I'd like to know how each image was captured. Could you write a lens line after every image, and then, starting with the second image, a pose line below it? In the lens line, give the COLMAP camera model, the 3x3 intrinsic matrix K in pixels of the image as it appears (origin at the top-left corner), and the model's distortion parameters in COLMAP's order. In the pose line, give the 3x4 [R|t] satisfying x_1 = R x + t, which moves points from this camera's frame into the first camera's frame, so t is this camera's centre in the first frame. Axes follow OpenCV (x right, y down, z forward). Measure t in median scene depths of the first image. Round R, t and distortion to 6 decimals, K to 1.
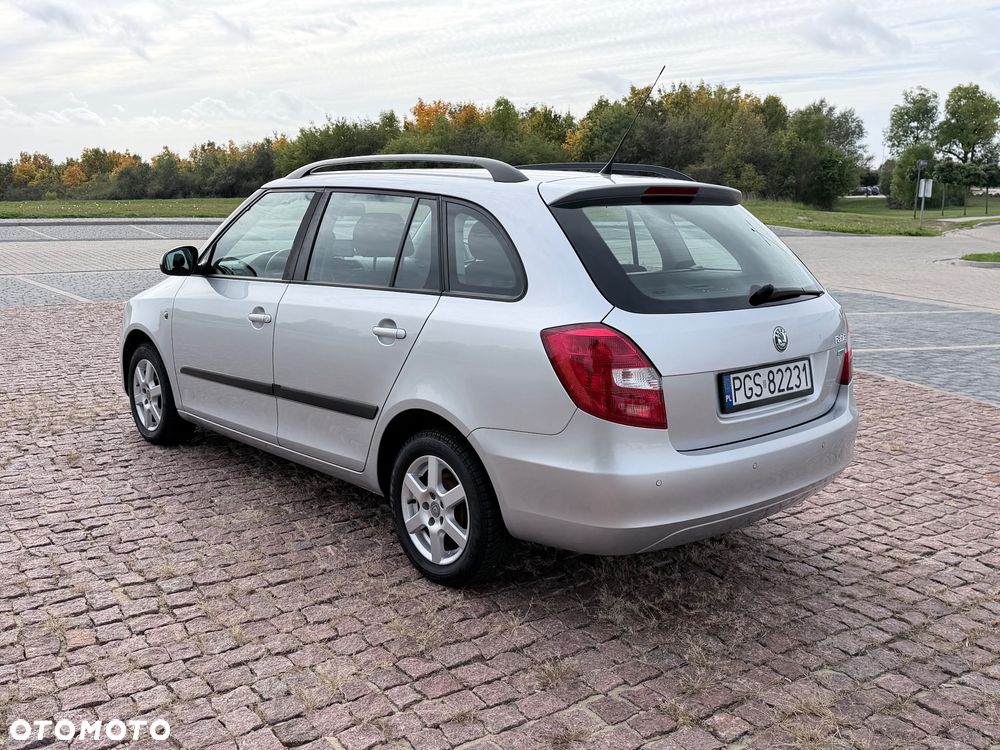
lens RADIAL K [[922.0, 0, 494.0], [0, 922.0, 373.1], [0, 0, 1]] dist [0.163528, -0.320609]
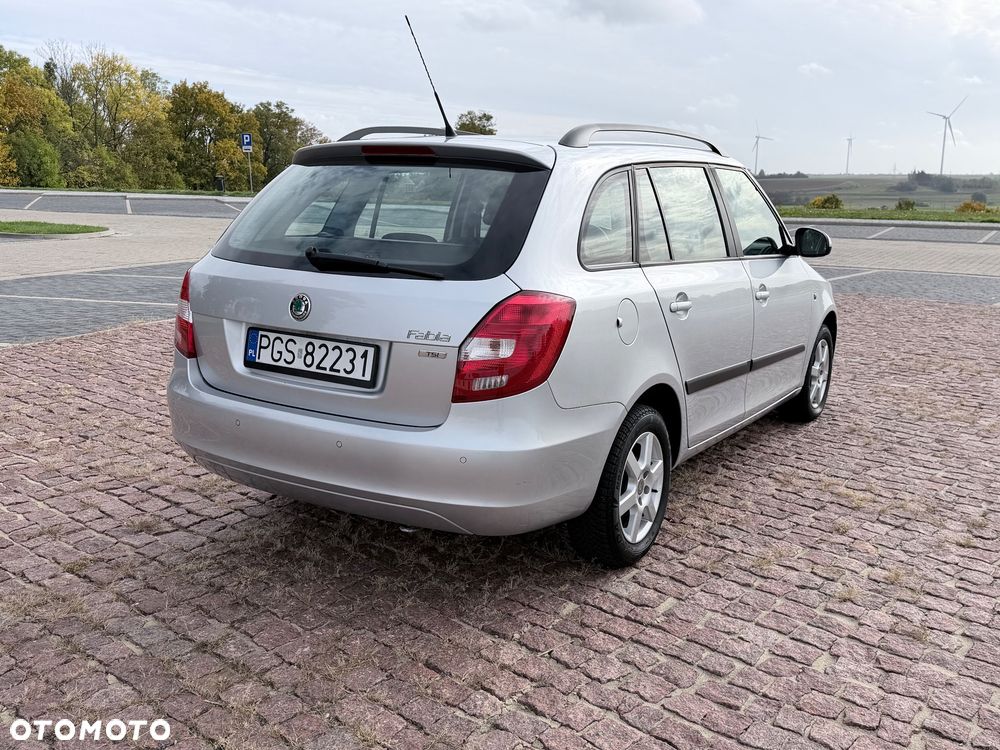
lens RADIAL K [[919.5, 0, 497.7], [0, 919.5, 375.6], [0, 0, 1]] dist [0.168721, -0.326491]
pose [[0.283355, 0.187635, -0.940480, 1.080379], [-0.198814, 0.970861, 0.133796, -0.115071], [0.938180, 0.149069, 0.312403, 0.797946]]
